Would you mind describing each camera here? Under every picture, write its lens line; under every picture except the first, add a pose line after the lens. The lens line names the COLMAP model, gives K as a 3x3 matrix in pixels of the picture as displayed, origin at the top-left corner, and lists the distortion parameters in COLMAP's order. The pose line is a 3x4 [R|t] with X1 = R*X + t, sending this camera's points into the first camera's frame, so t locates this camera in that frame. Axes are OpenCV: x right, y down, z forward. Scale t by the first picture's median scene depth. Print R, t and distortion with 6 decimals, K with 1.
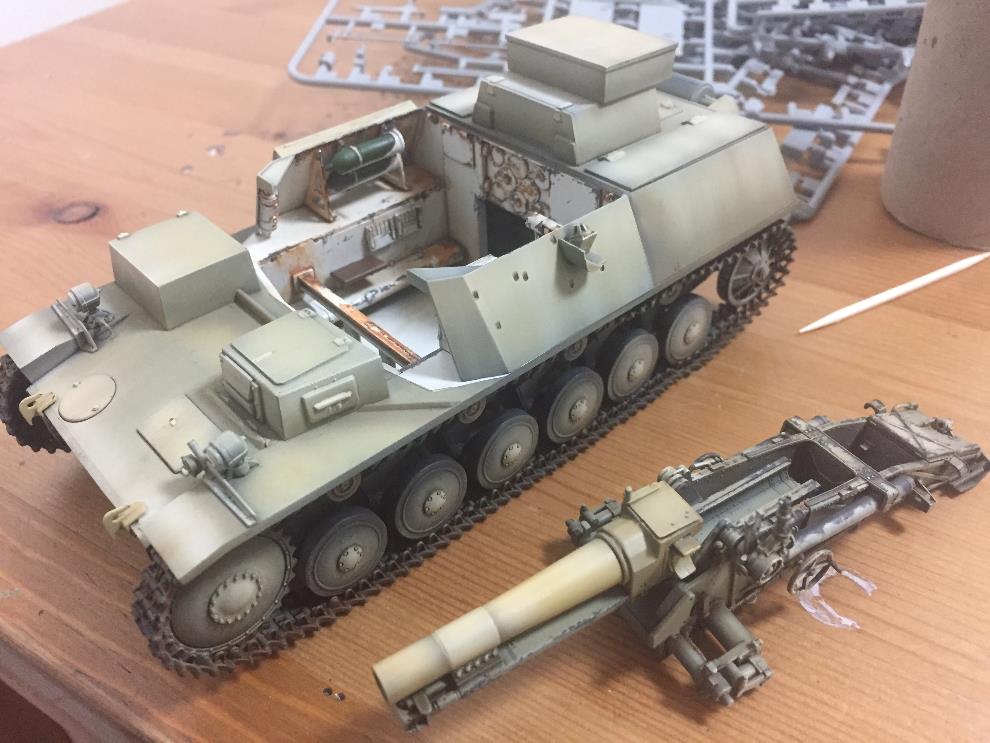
lens RADIAL K [[876.7, 0, 492.9], [0, 876.7, 363.8], [0, 0, 1]] dist [0.058471, -0.094500]
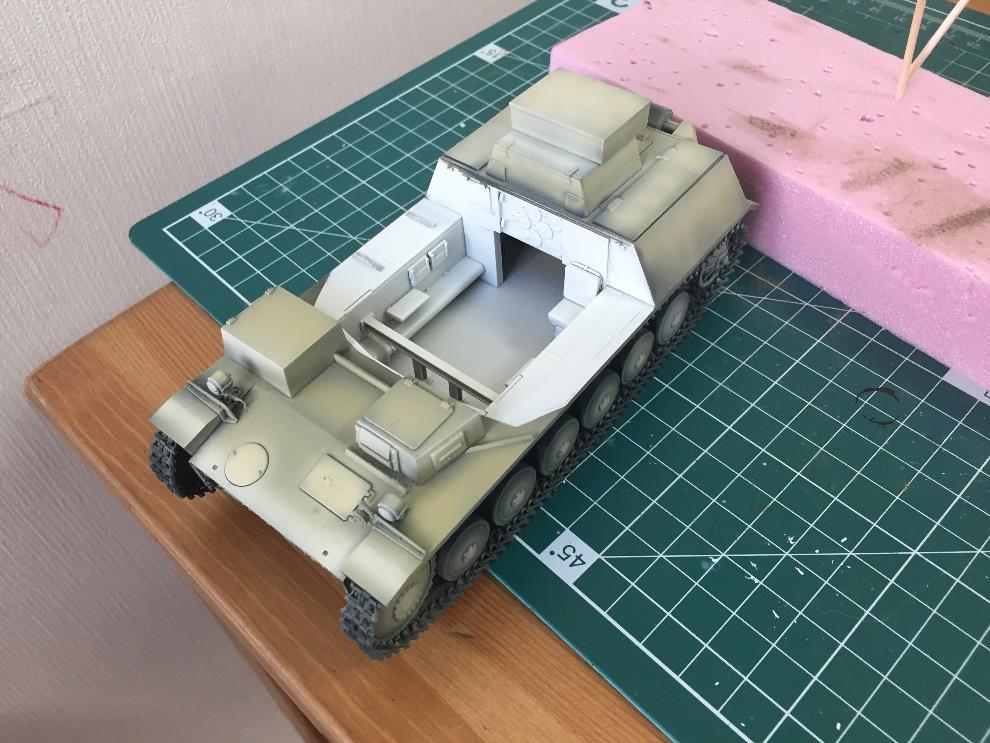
lens RADIAL K [[876.7, 0, 492.9], [0, 876.7, 363.8], [0, 0, 1]] dist [0.058471, -0.094500]
pose [[0.985688, -0.139961, 0.093973, -0.170278], [0.120702, 0.975071, 0.186194, -0.250836], [-0.117690, -0.172187, 0.978009, -0.228108]]
